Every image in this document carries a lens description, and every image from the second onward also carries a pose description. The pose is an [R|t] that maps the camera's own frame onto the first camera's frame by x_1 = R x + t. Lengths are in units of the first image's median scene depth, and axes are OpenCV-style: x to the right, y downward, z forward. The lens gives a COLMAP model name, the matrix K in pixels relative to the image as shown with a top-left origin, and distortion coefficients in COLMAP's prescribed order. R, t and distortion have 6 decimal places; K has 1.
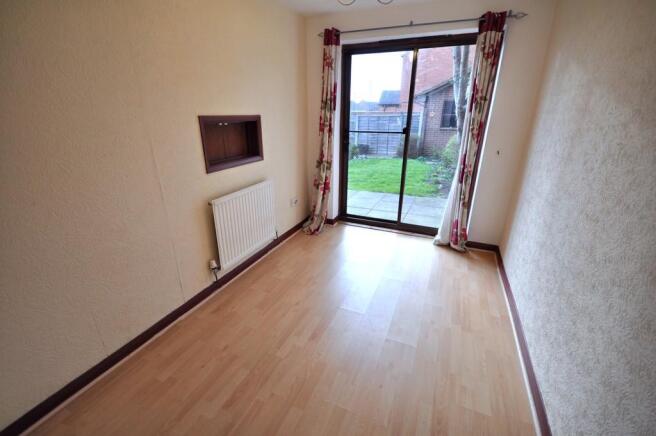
lens RADIAL K [[289.6, 0, 324.8], [0, 289.6, 221.1], [0, 0, 1]] dist [0.000116, -0.000295]
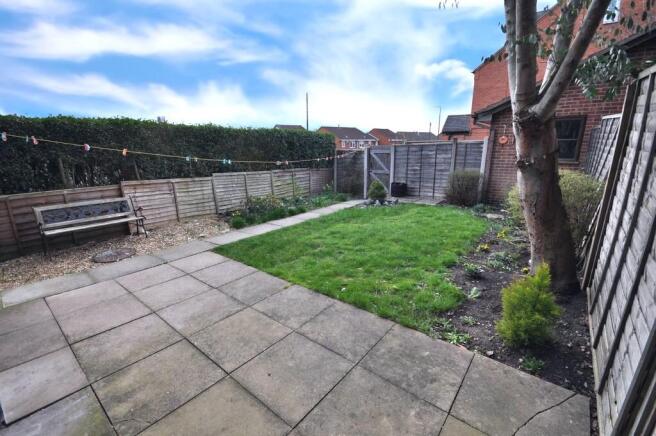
lens RADIAL K [[289.6, 0, 324.8], [0, 289.6, 221.1], [0, 0, 1]] dist [0.000116, -0.000295]
pose [[0.963054, 0.055210, -0.263590, 0.160484], [-0.082373, 0.992241, -0.093130, -0.092010], [0.256403, 0.111402, 0.960129, 0.283259]]
